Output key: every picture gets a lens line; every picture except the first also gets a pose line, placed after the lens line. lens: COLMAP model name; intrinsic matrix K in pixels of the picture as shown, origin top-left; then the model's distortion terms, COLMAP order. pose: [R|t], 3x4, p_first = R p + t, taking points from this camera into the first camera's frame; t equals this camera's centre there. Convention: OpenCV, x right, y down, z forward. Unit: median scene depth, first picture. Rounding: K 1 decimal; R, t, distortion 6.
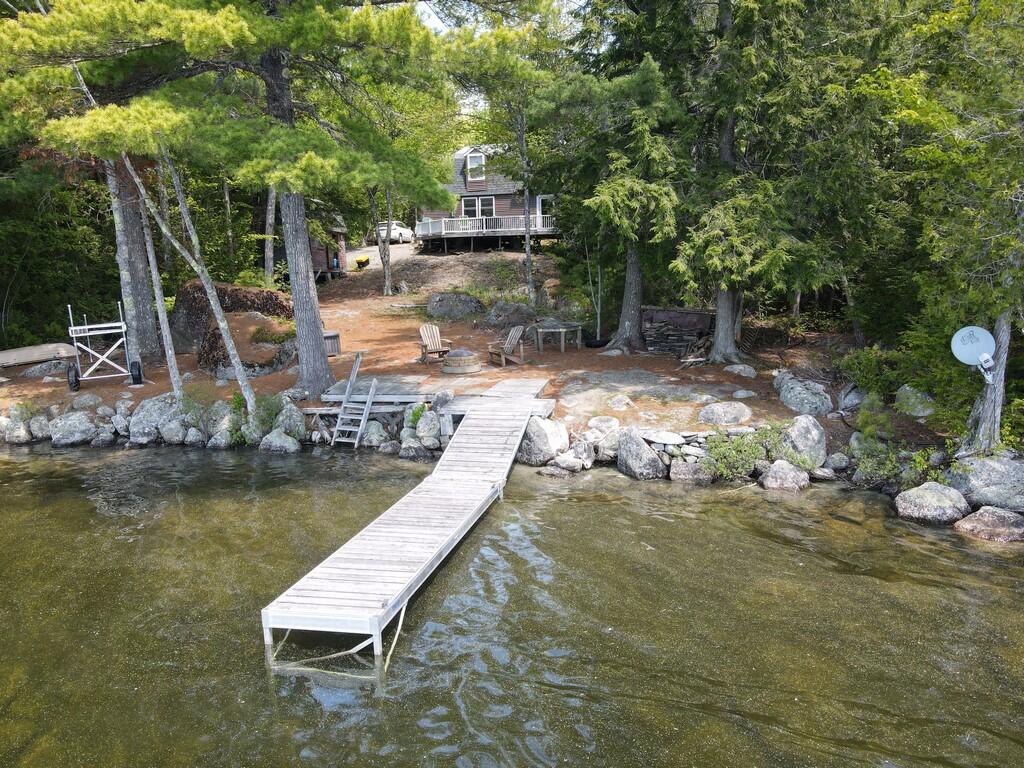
lens RADIAL K [[757.3, 0, 508.1], [0, 757.3, 381.1], [0, 0, 1]] dist [0.012320, 0.002004]
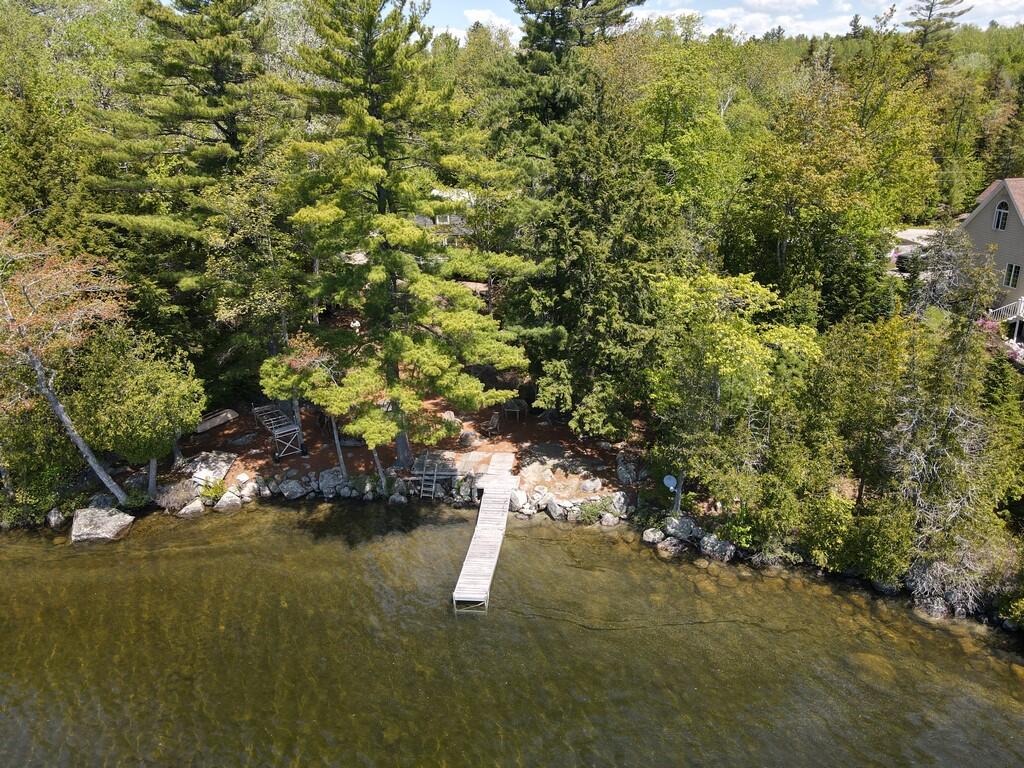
lens RADIAL K [[757.3, 0, 509.7], [0, 757.3, 375.2], [0, 0, 1]] dist [0.012320, 0.002004]
pose [[0.994481, -0.030799, 0.100297, -0.186258], [0.012699, 0.984250, 0.176324, -0.671604], [-0.104148, -0.174077, 0.979209, -1.175169]]
